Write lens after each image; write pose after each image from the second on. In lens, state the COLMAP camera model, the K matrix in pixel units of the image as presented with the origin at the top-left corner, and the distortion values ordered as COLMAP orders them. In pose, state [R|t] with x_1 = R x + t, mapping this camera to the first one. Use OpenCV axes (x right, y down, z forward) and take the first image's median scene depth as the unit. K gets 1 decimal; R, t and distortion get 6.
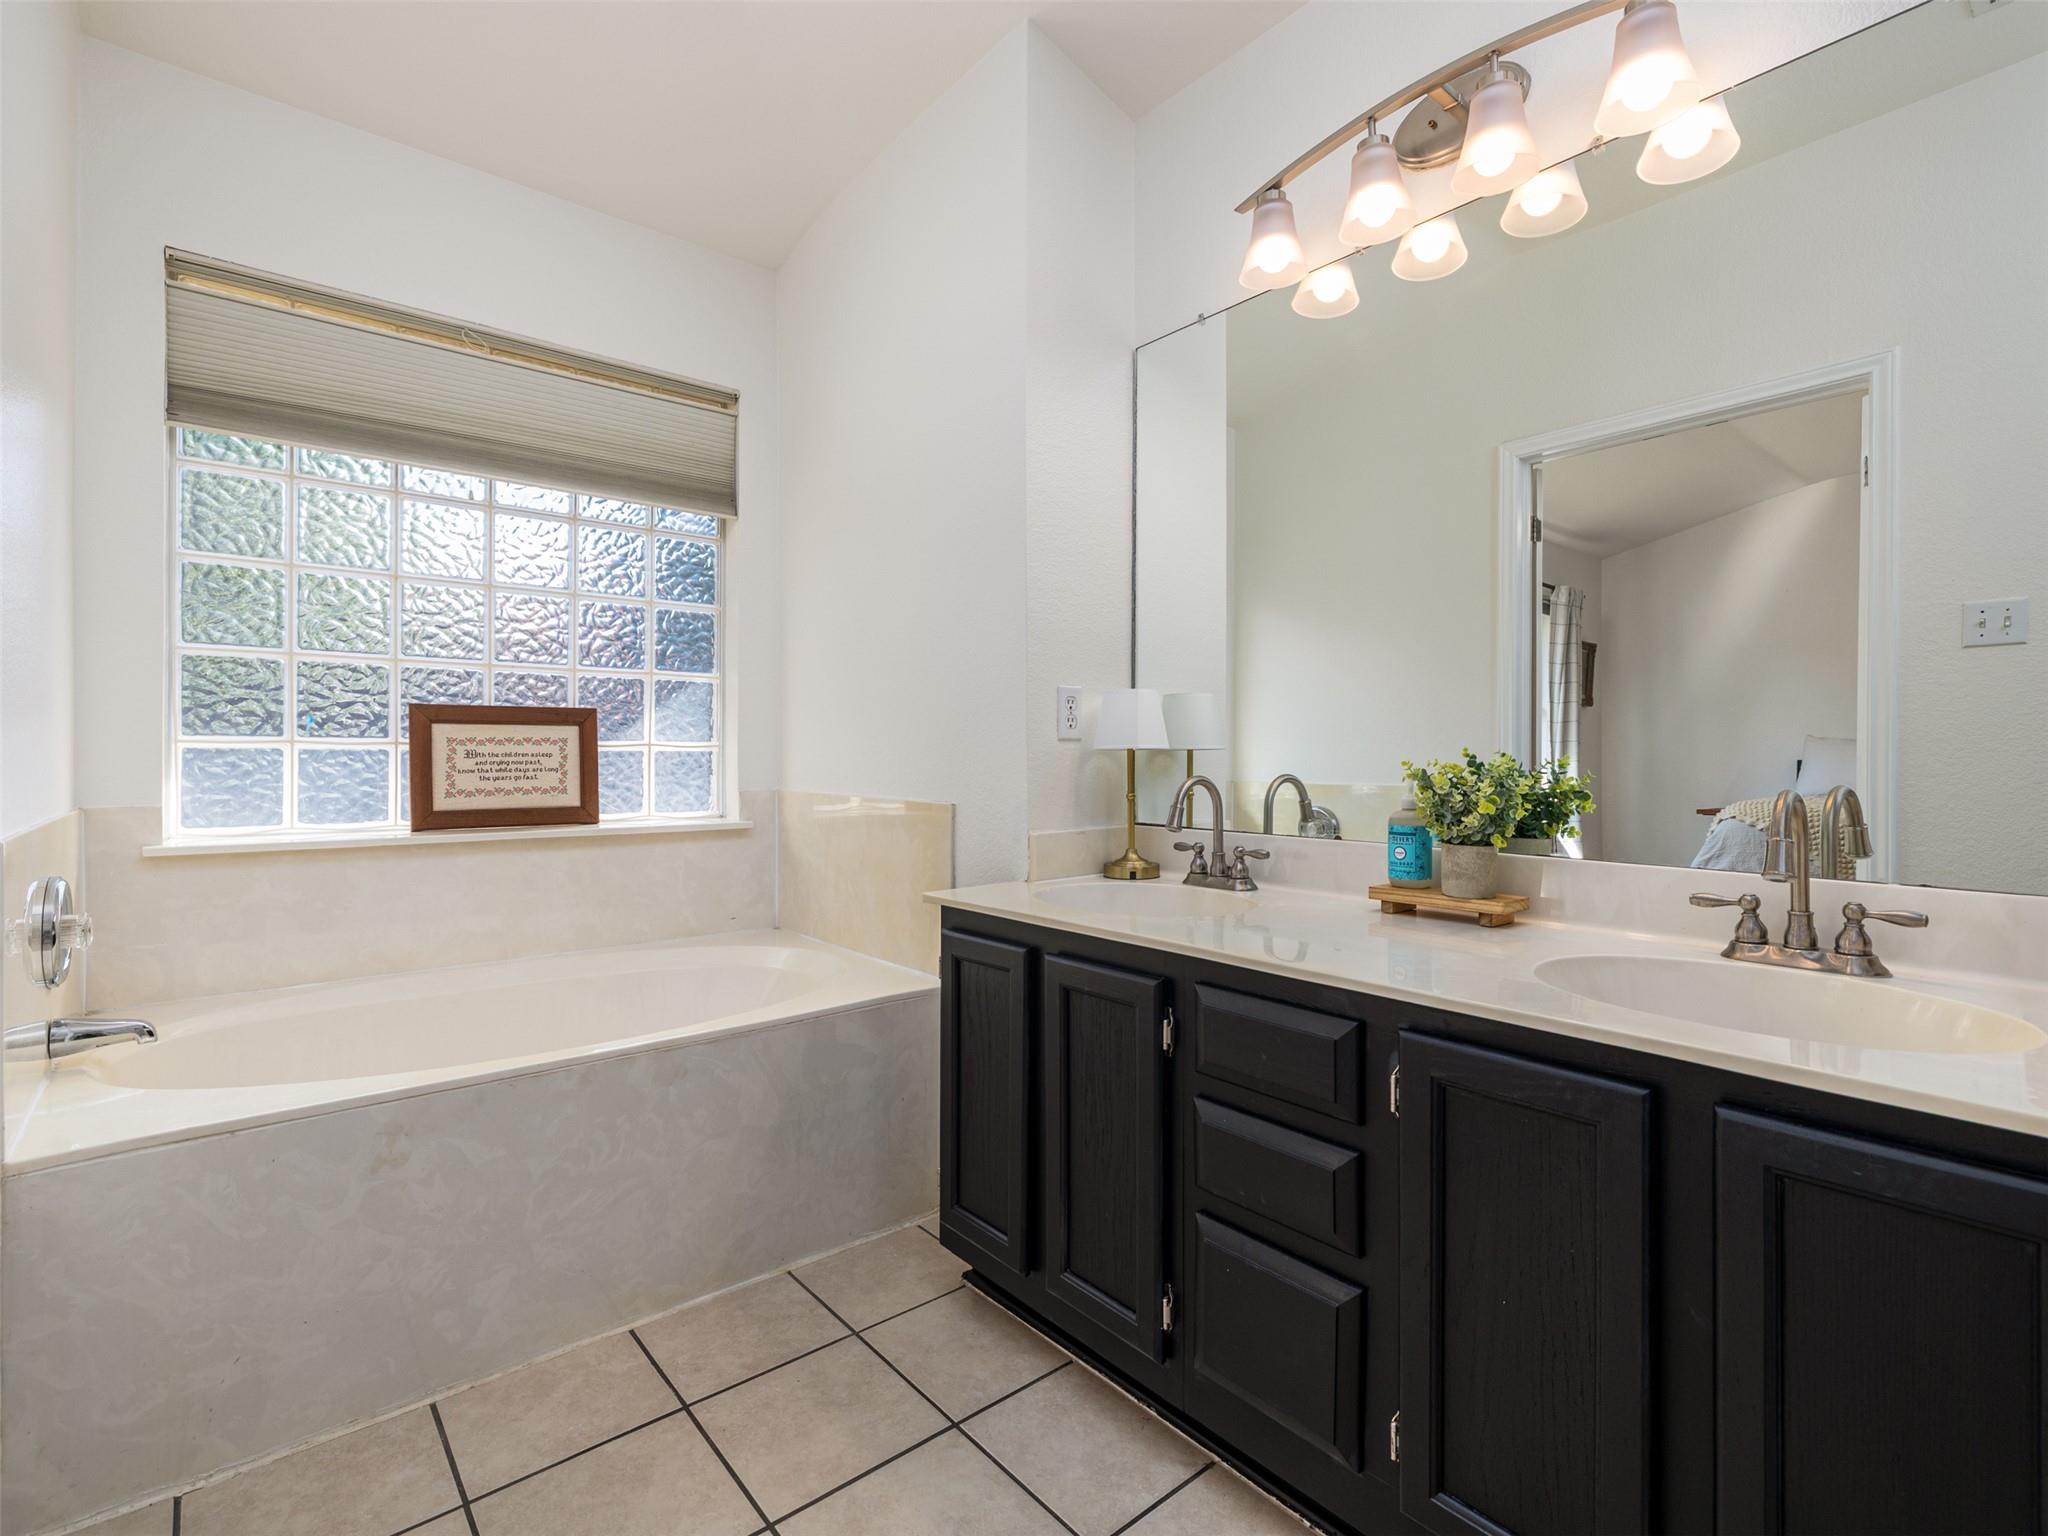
lens RADIAL K [[980.6, 0, 1025.4], [0, 980.6, 769.7], [0, 0, 1]] dist [0.000001, 0.000102]
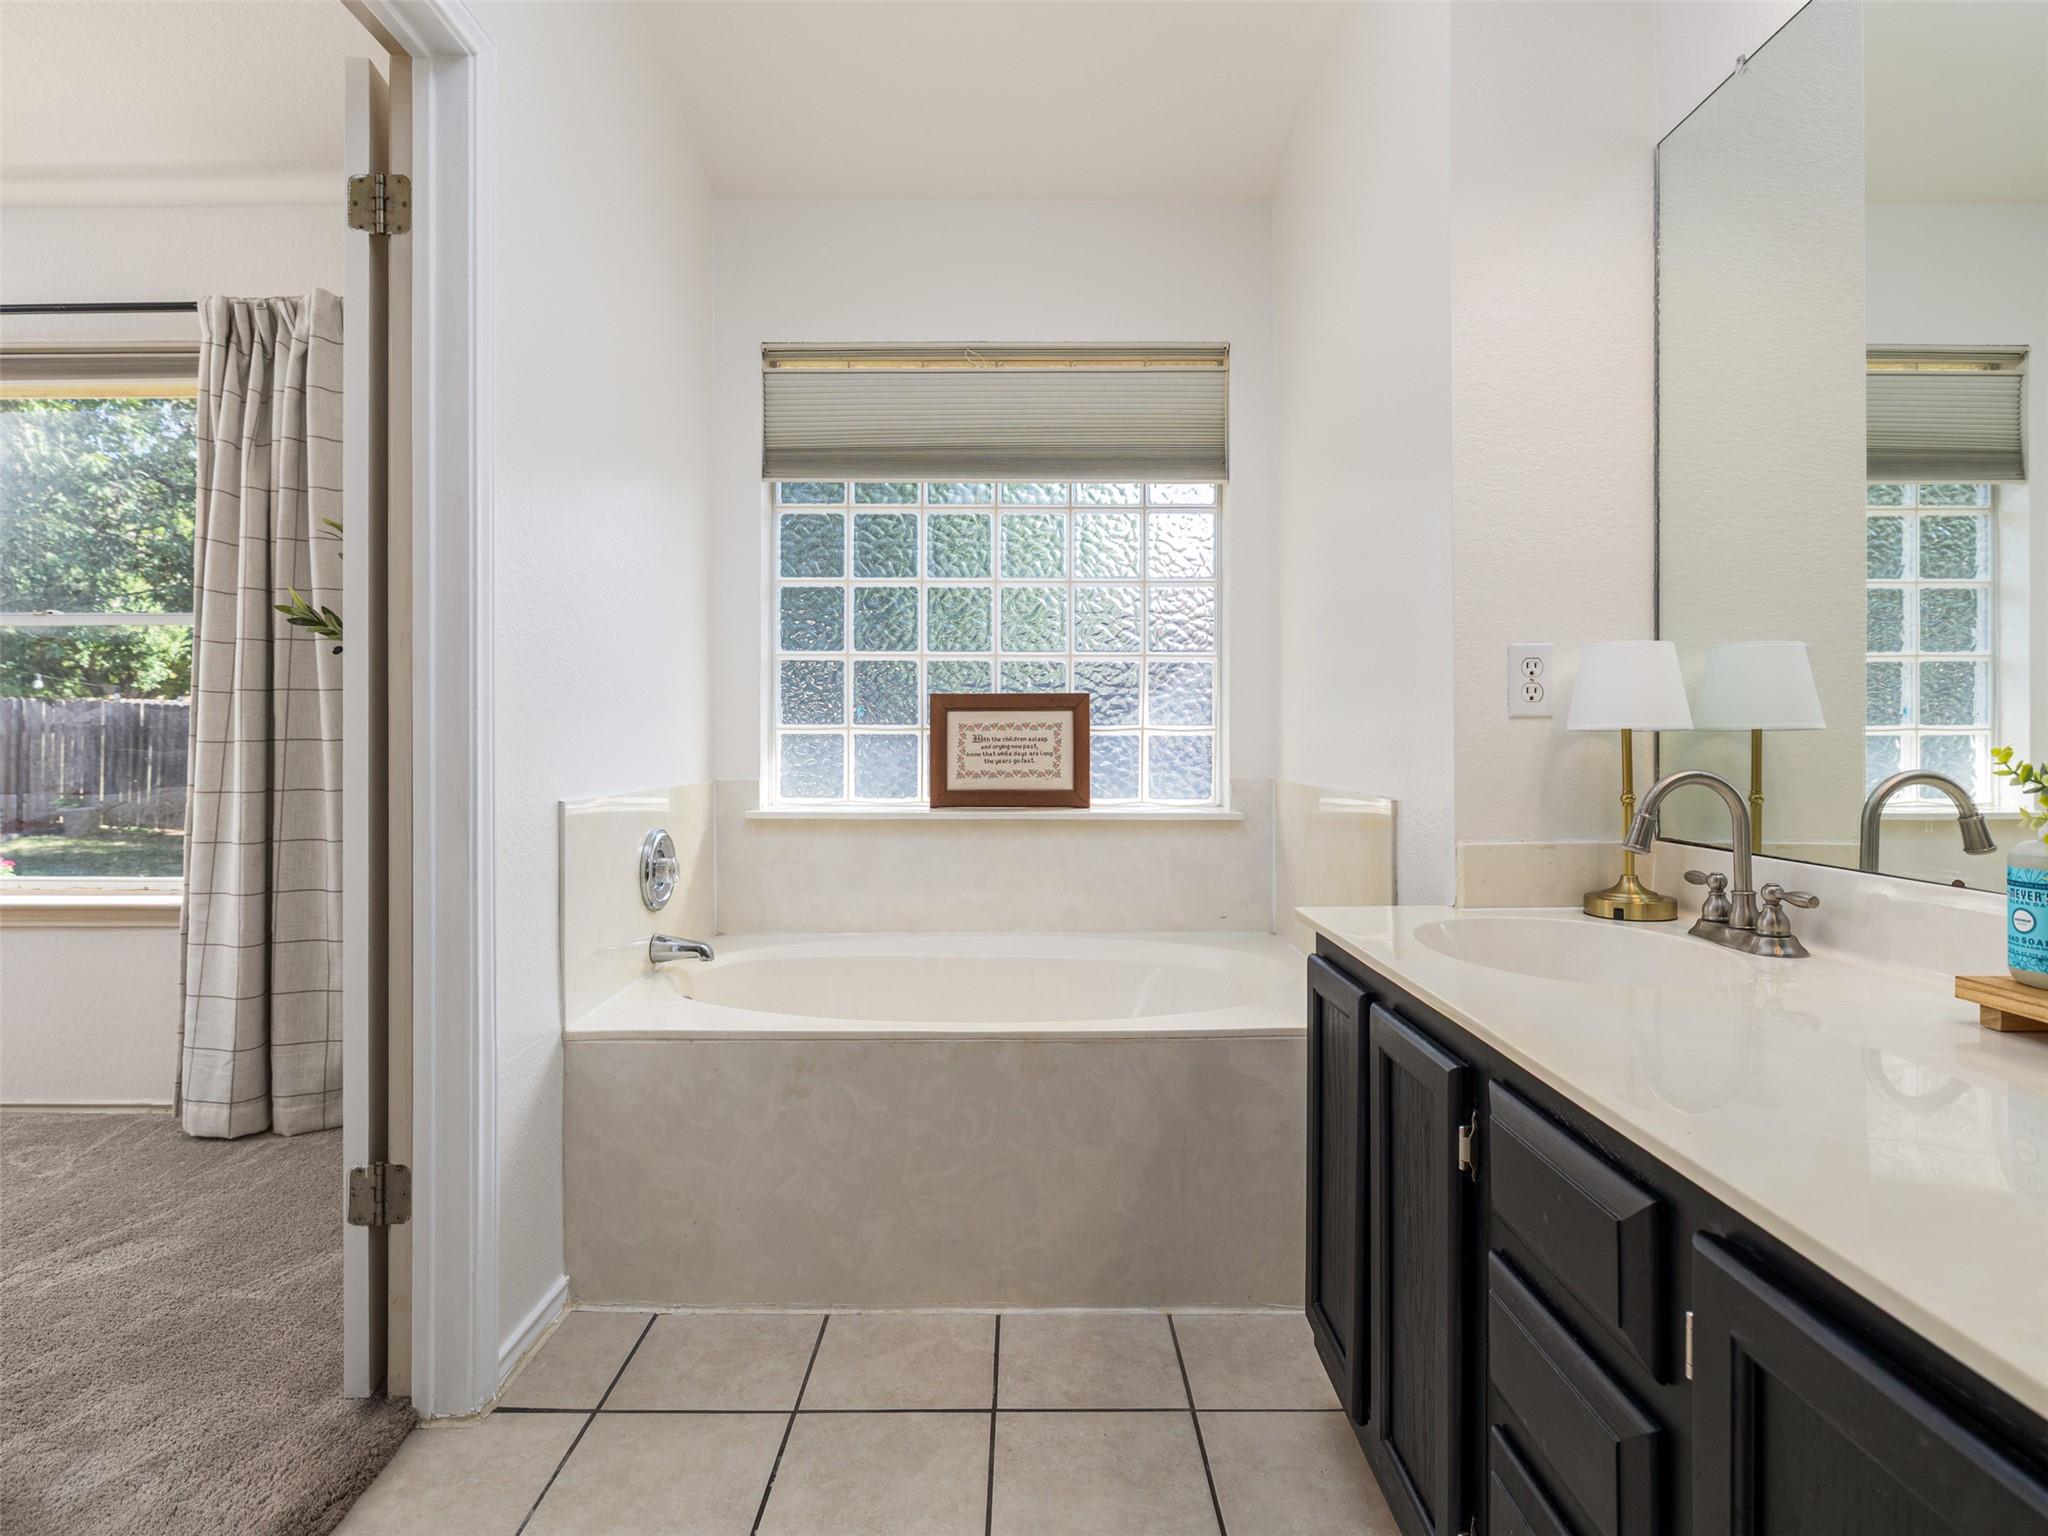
lens RADIAL K [[1039.1, 0, 1024.6], [0, 1039.1, 755.7], [0, 0, 1]] dist [-0.007667, 0.000461]
pose [[0.766343, 0.008350, -0.642377, 0.238586], [-0.009880, 0.999950, 0.001212, 0.000791], [0.642356, 0.005418, 0.766388, 0.168324]]
